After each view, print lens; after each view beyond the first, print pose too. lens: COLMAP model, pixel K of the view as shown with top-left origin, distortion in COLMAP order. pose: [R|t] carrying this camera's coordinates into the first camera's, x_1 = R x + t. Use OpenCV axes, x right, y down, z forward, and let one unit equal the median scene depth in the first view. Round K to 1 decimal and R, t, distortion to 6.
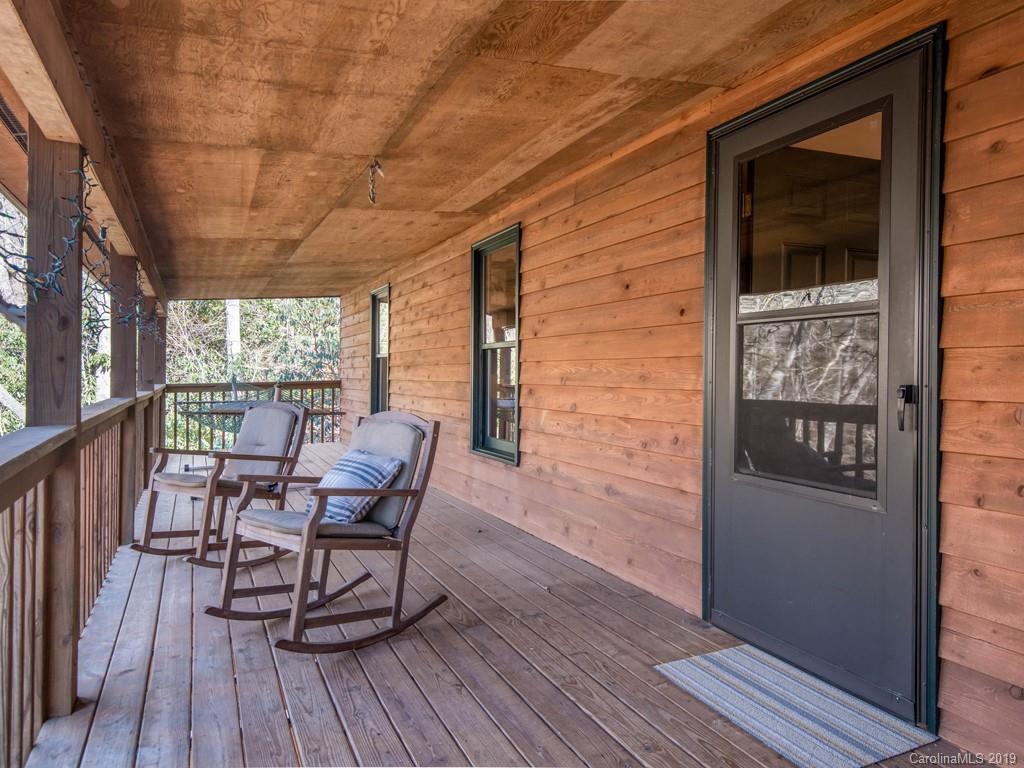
lens RADIAL K [[676.3, 0, 509.6], [0, 676.3, 384.4], [0, 0, 1]] dist [0.044308, 0.000381]
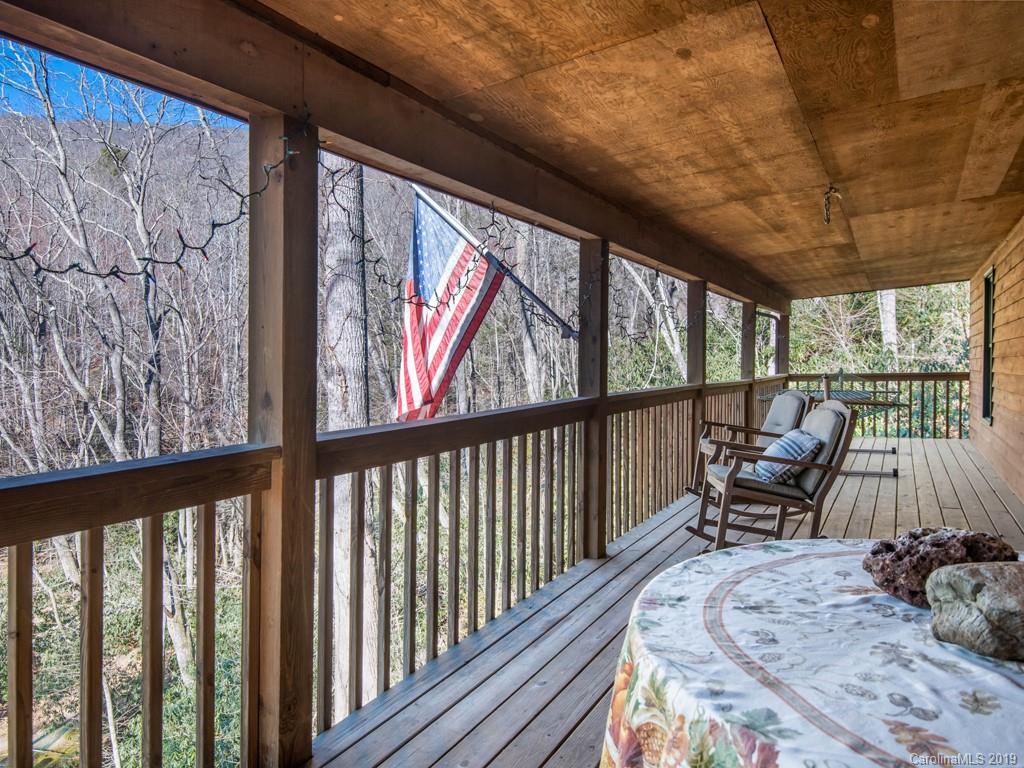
lens RADIAL K [[676.3, 0, 511.2], [0, 676.3, 380.1], [0, 0, 1]] dist [0.044308, 0.000381]
pose [[0.593794, 0.022100, -0.804313, 0.498162], [-0.014818, 0.999754, 0.016531, -0.006819], [0.804480, 0.002102, 0.593975, -0.170927]]
